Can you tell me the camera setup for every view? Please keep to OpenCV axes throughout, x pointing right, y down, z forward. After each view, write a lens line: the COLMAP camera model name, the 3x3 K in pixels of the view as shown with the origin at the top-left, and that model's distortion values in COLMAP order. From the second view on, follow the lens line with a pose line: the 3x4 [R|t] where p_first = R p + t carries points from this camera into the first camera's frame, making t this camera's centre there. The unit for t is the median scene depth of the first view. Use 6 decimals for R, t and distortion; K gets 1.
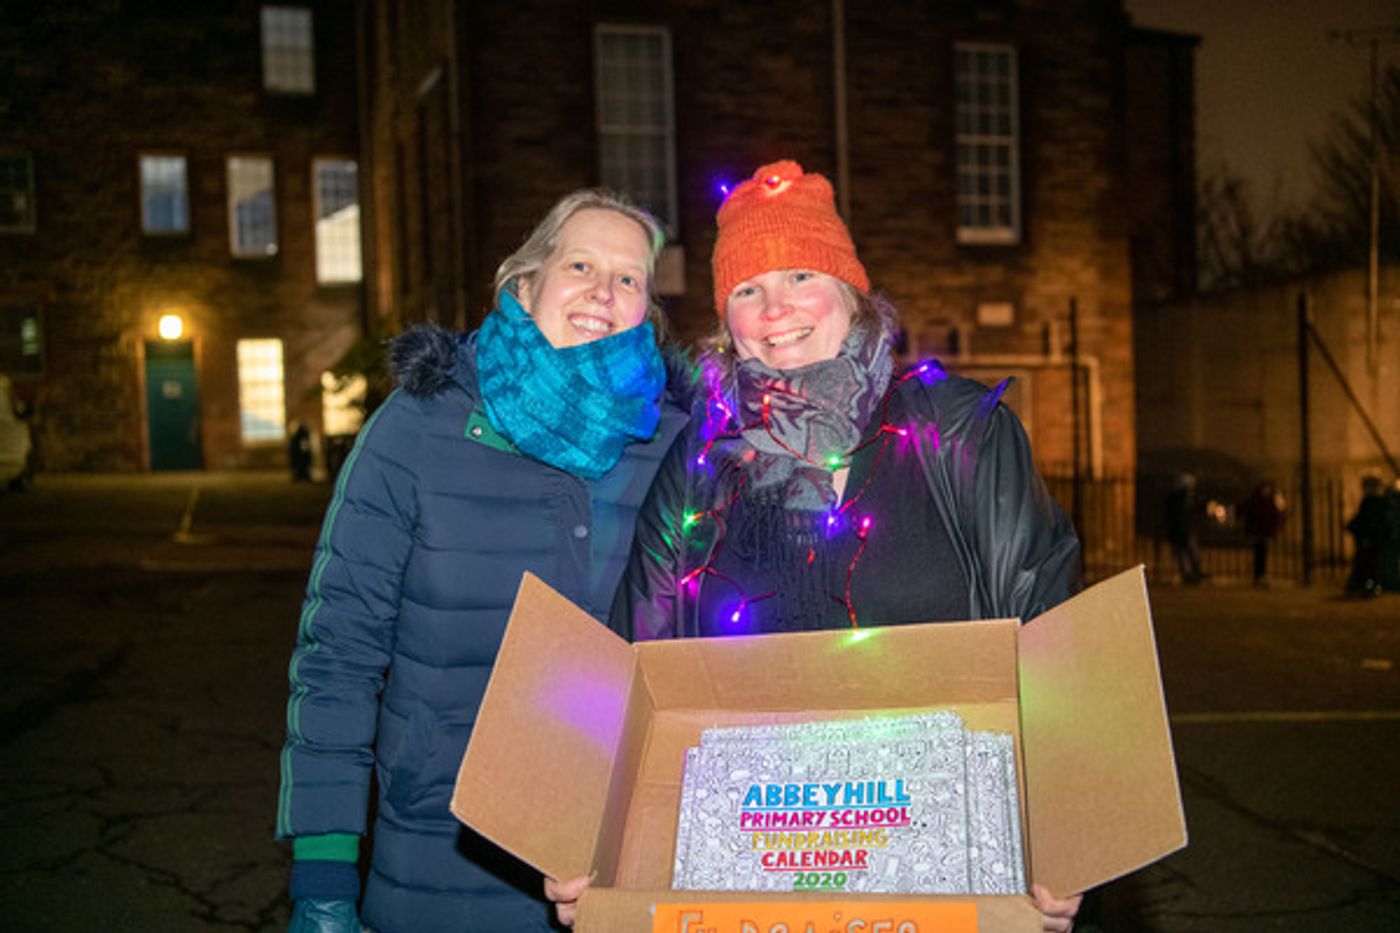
lens RADIAL K [[1415.5, 0, 690.9], [0, 1415.5, 447.7], [0, 0, 1]] dist [0.030547, 0.000000]
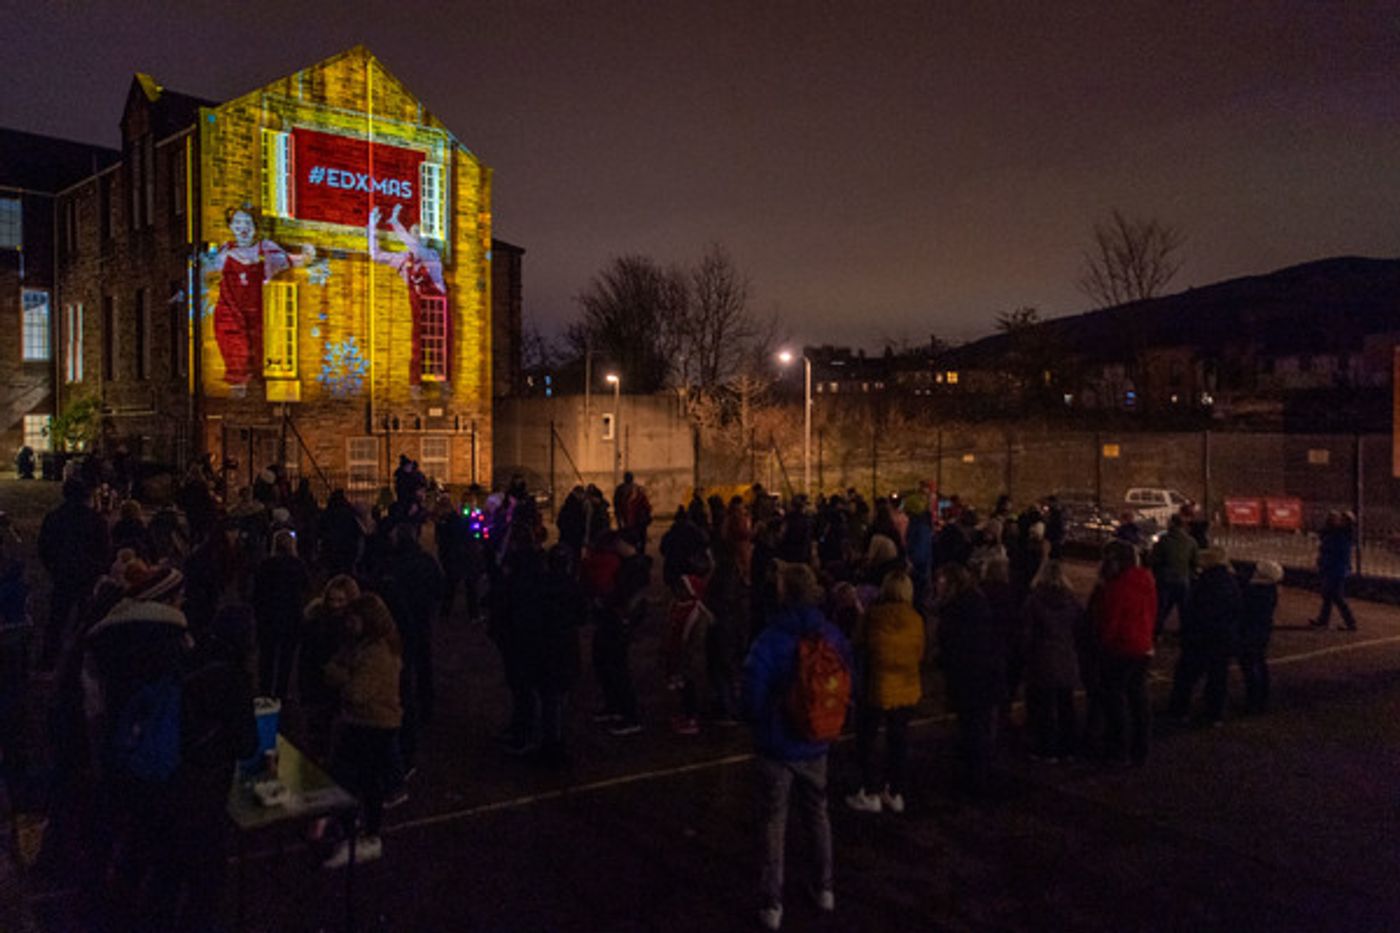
lens RADIAL K [[1020.1, 0, 744.5], [0, 1020.1, 461.6], [0, 0, 1]] dist [-0.014991, -0.003391]
pose [[0.850301, 0.011298, 0.526176, -0.173634], [-0.021997, 0.999659, 0.014084, -0.034201], [-0.525837, -0.023550, 0.850259, -0.517106]]
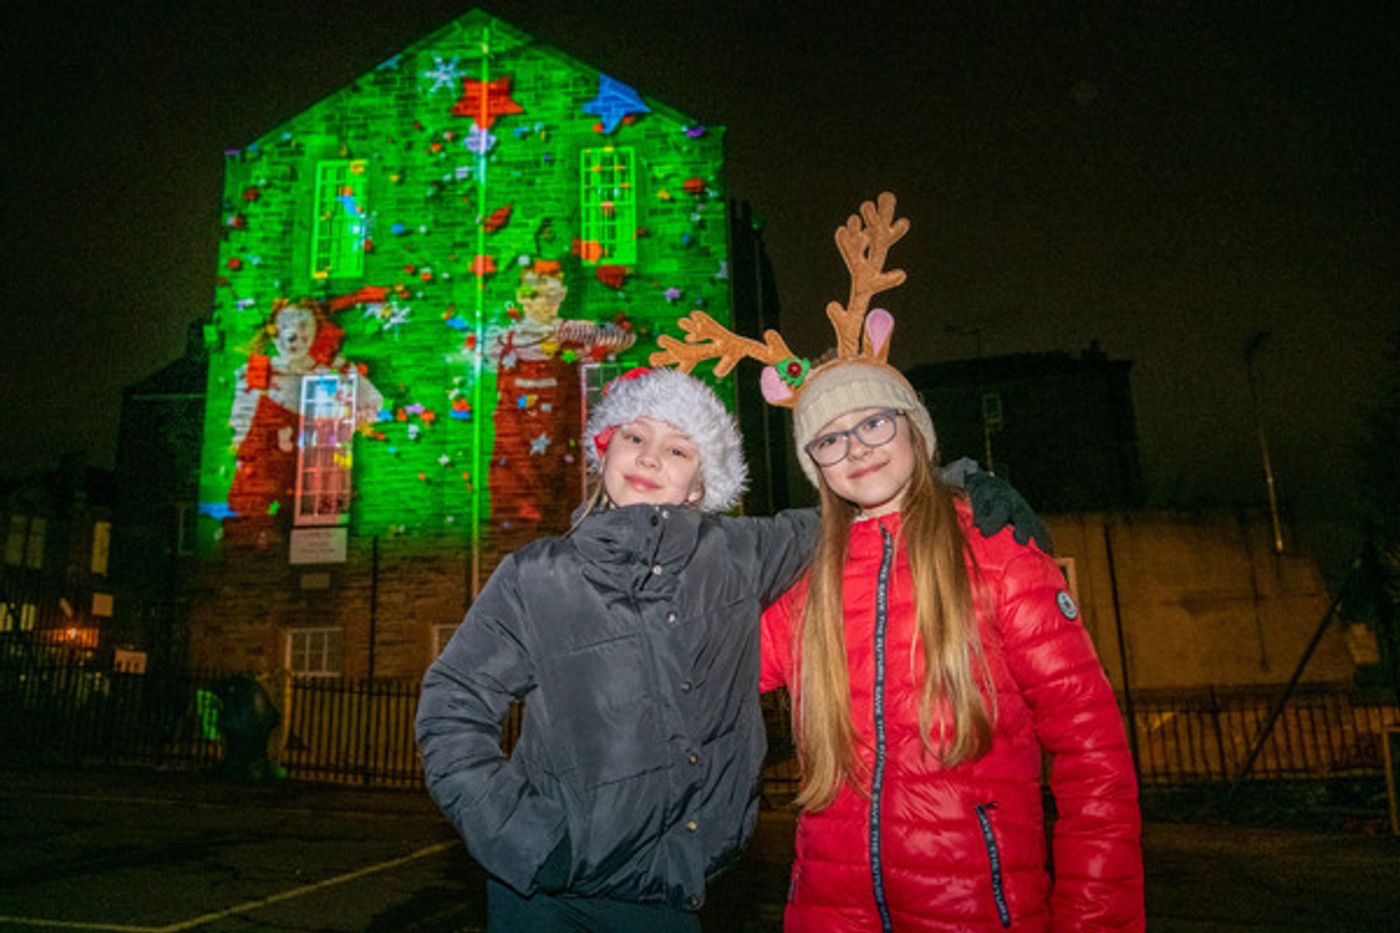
lens RADIAL K [[1020.1, 0, 718.3], [0, 1020.1, 453.8], [0, 0, 1]] dist [-0.014991, -0.003391]
pose [[0.942098, -0.079649, -0.325742, 0.434096], [-0.007871, 0.965863, -0.258933, 0.025305], [0.335246, 0.246504, 0.909311, 0.154171]]
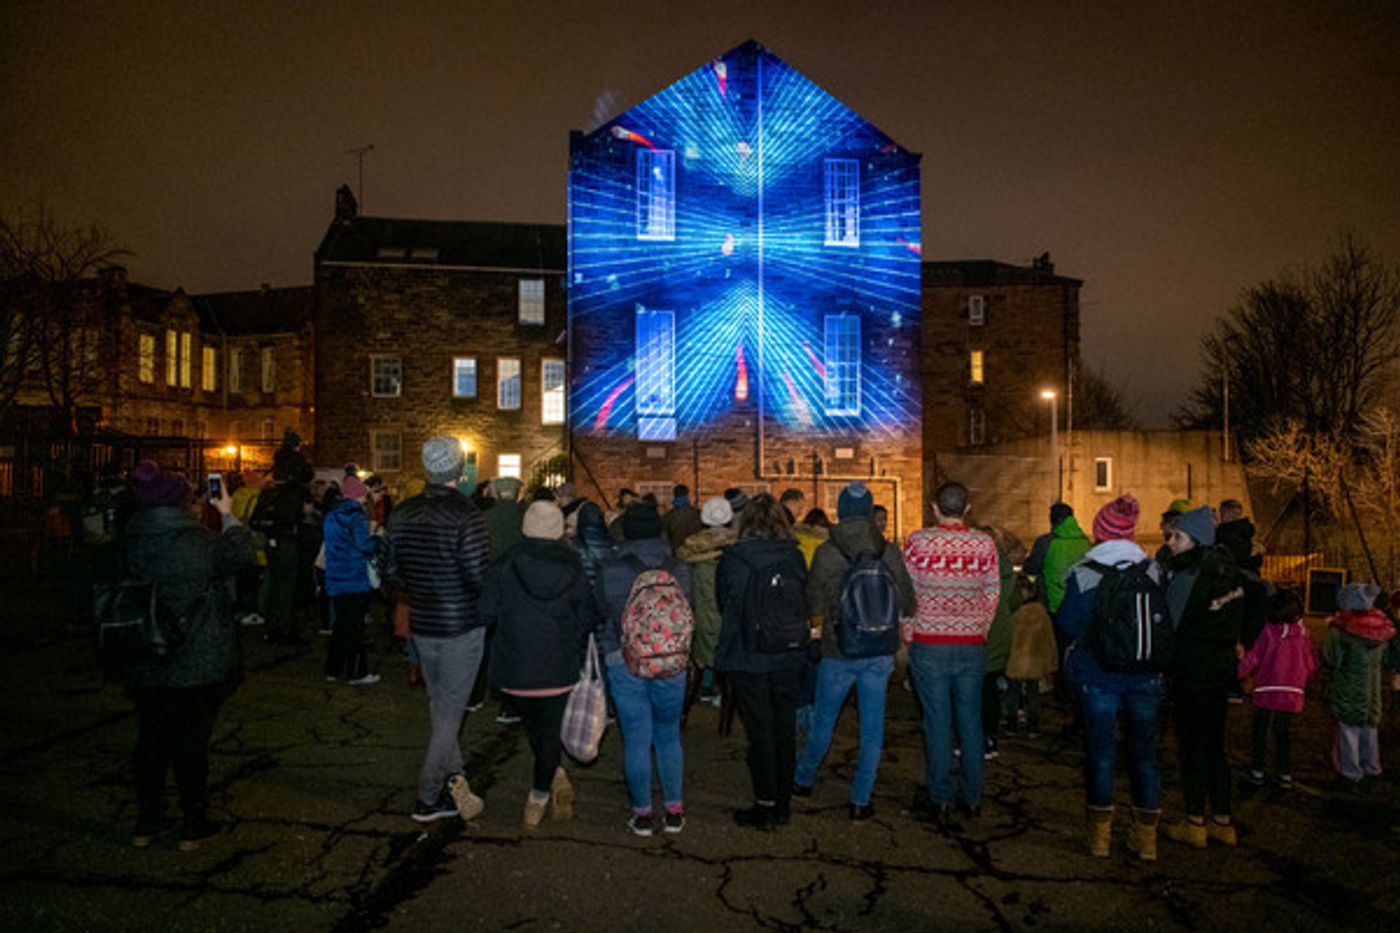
lens RADIAL K [[996.6, 0, 722.4], [0, 996.6, 480.8], [0, 0, 1]] dist [-0.012211, -0.004215]
pose [[0.986806, 0.027854, -0.159492, 0.196349], [-0.034667, 0.998594, -0.040091, 0.002910], [0.158151, 0.045091, 0.986385, -0.270193]]
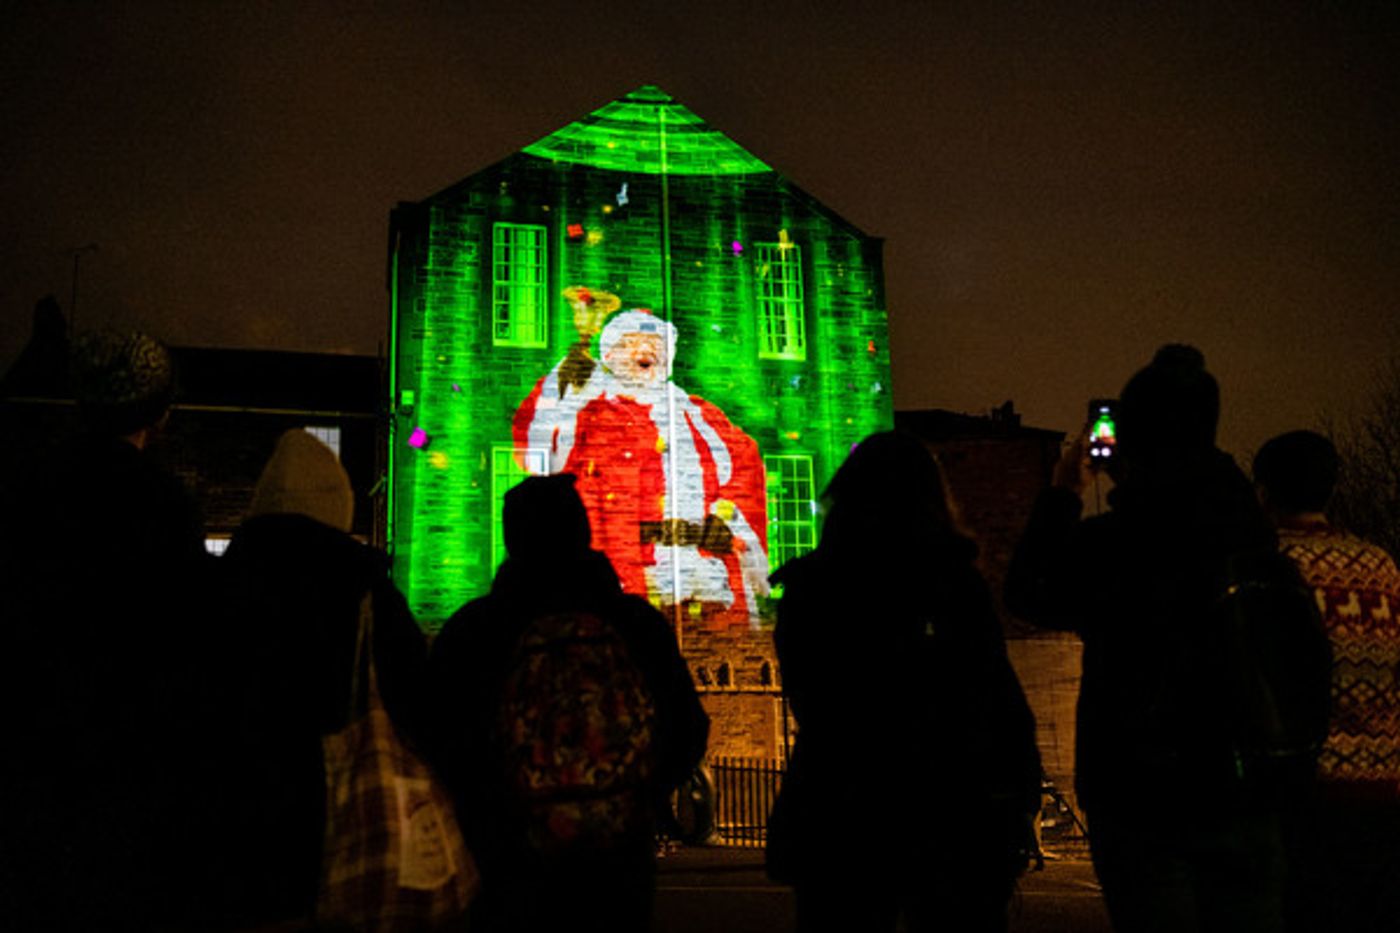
lens RADIAL K [[1293.3, 0, 706.5], [0, 1293.3, 457.3], [0, 0, 1]] dist [0.003849, 0.000000]
pose [[0.998975, -0.010671, -0.043999, 0.133822], [-0.000638, 0.968411, -0.249358, 0.021342], [0.045270, 0.249131, 0.967411, -0.152929]]
